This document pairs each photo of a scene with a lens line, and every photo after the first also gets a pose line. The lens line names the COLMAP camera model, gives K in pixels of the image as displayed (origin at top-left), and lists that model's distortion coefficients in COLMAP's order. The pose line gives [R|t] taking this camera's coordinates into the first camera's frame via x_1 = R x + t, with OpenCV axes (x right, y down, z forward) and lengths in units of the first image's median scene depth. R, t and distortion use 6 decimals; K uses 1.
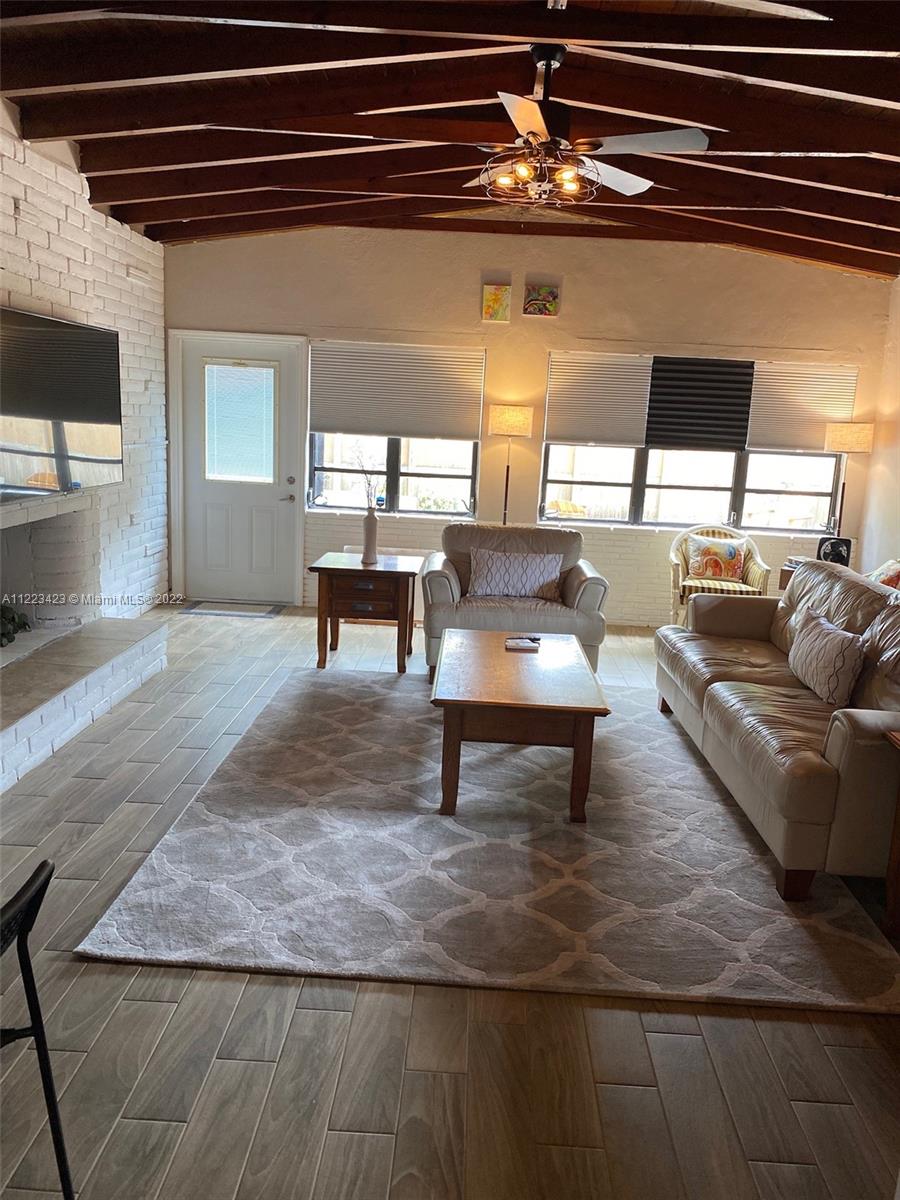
lens RADIAL K [[920.0, 0, 445.0], [0, 920.0, 597.4], [0, 0, 1]] dist [0.040971, -0.048991]
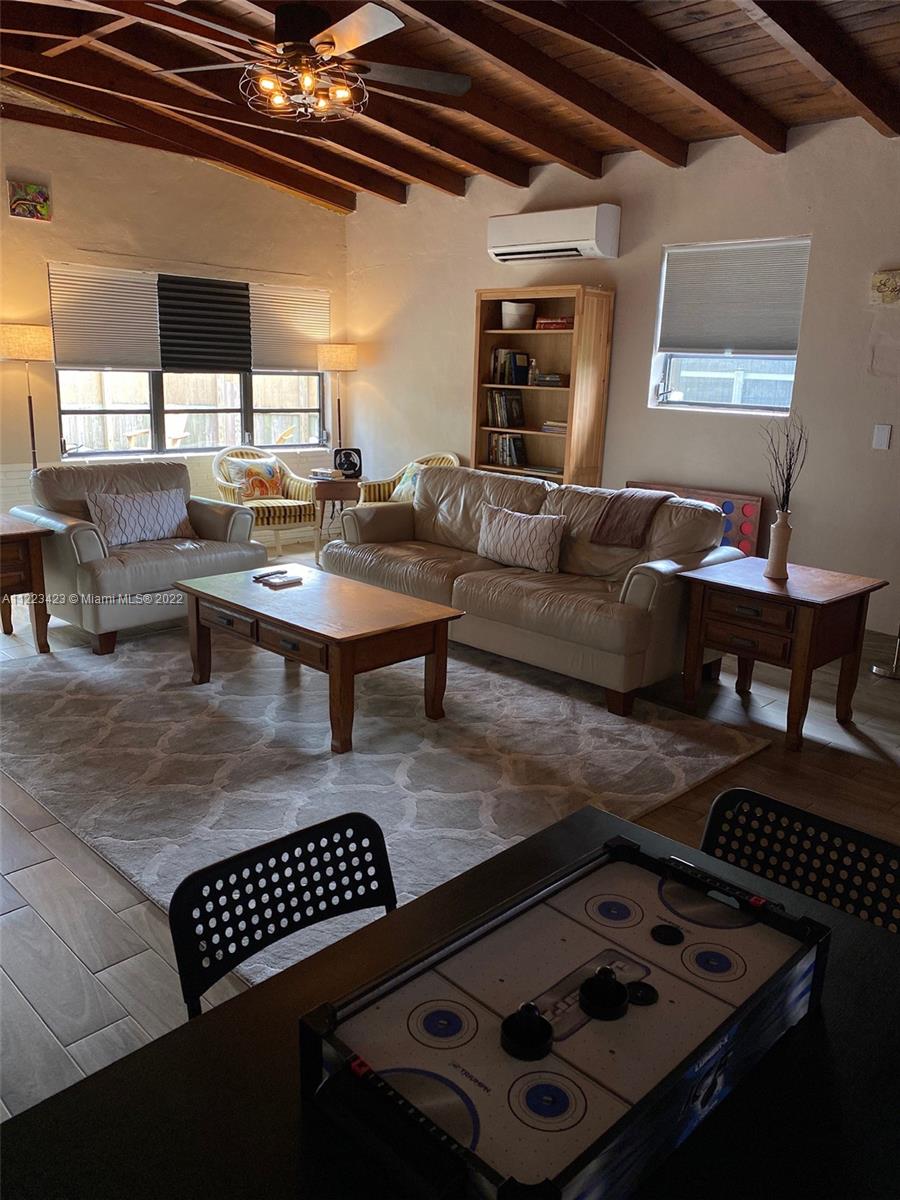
lens RADIAL K [[920.0, 0, 463.1], [0, 920.0, 600.3], [0, 0, 1]] dist [0.040971, -0.048991]
pose [[0.674159, -0.209113, 0.708365, -0.417429], [0.144874, 0.977891, 0.150801, -0.040837], [-0.724238, 0.000960, 0.689549, 0.154857]]
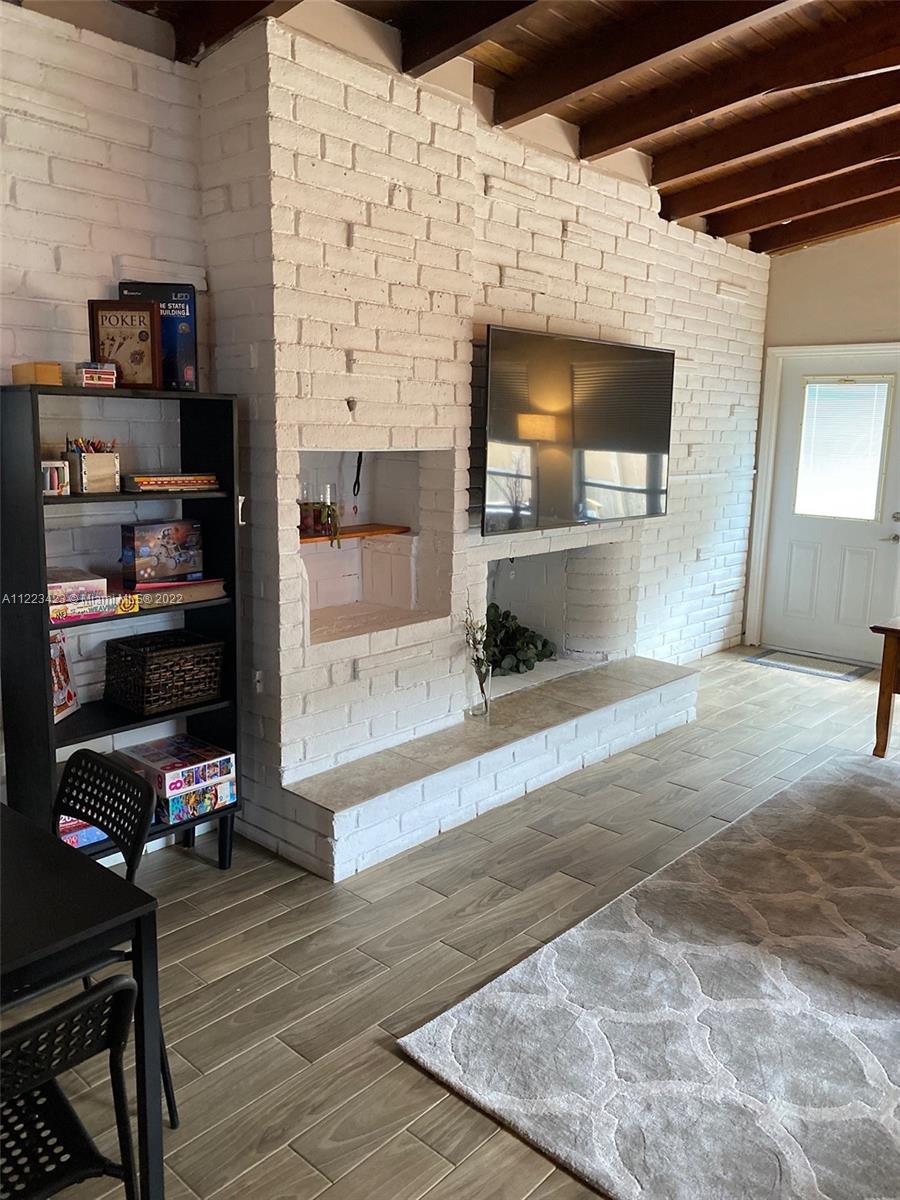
lens RADIAL K [[920.0, 0, 448.4], [0, 920.0, 591.9], [0, 0, 1]] dist [0.040971, -0.048991]
pose [[0.767057, 0.083434, -0.636131, 0.081432], [-0.110262, 0.993899, -0.002598, -0.021775], [0.632033, 0.072134, 0.771577, 0.169955]]
